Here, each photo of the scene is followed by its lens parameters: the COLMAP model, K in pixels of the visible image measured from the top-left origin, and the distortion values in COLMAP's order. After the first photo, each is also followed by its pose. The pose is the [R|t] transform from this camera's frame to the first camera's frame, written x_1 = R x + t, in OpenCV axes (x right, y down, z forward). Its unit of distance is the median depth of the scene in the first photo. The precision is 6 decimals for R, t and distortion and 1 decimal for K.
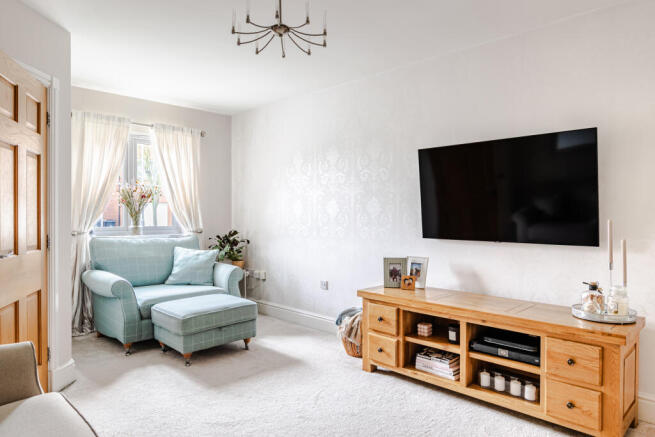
lens RADIAL K [[431.6, 0, 327.5], [0, 431.6, 218.5], [0, 0, 1]] dist [0.000527, -0.003316]
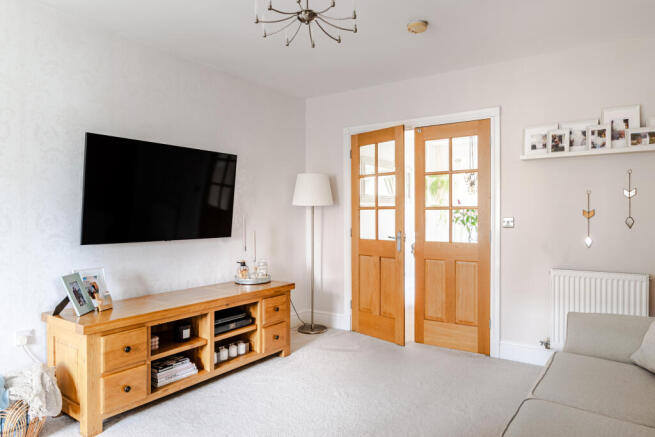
lens RADIAL K [[431.6, 0, 327.5], [0, 431.6, 218.5], [0, 0, 1]] dist [0.000527, -0.003316]
pose [[-0.188512, -0.010237, 0.982017, -0.818000], [0.008201, 0.999894, 0.011997, -0.010967], [-0.982037, 0.010315, -0.188409, 0.912468]]
